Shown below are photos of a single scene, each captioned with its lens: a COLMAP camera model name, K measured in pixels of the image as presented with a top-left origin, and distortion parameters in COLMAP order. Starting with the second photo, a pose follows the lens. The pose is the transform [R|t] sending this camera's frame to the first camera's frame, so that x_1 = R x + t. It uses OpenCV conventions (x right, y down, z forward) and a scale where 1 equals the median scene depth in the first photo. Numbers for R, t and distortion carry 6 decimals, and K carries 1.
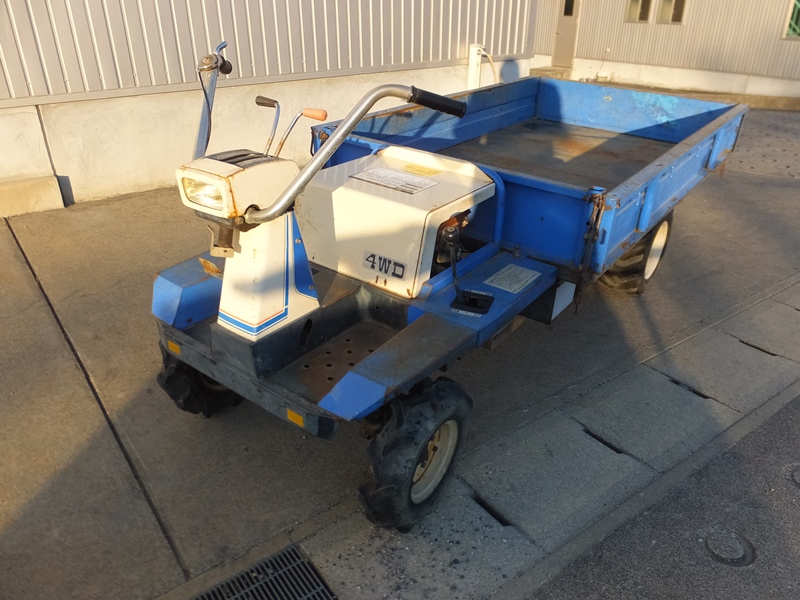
lens RADIAL K [[620.4, 0, 400.0], [0, 620.4, 300.0], [0, 0, 1]] dist [-0.004293, 0.001559]
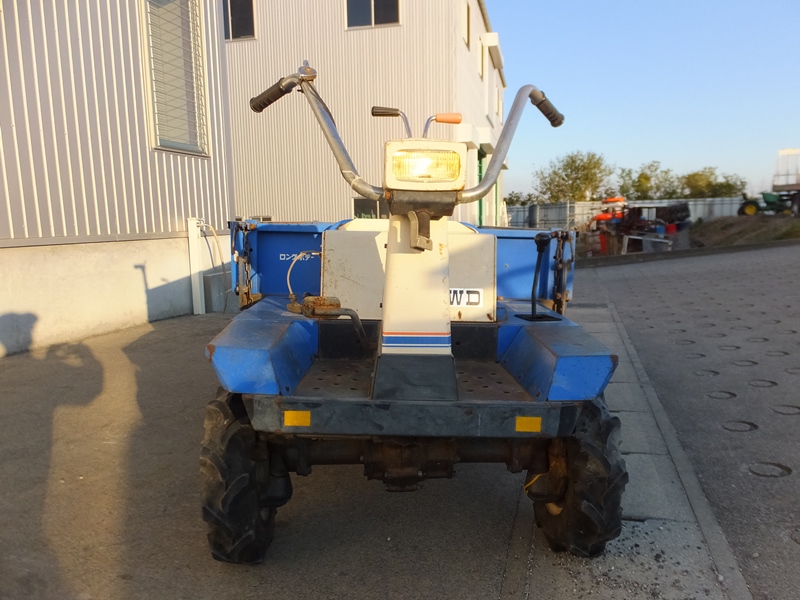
lens RADIAL K [[620.4, 0, 400.0], [0, 620.4, 300.0], [0, 0, 1]] dist [-0.004293, 0.001559]
pose [[0.783768, -0.094062, 0.613890, -0.689716], [0.301812, 0.921582, -0.244123, 0.158406], [-0.542787, 0.376615, 0.750695, 0.327173]]
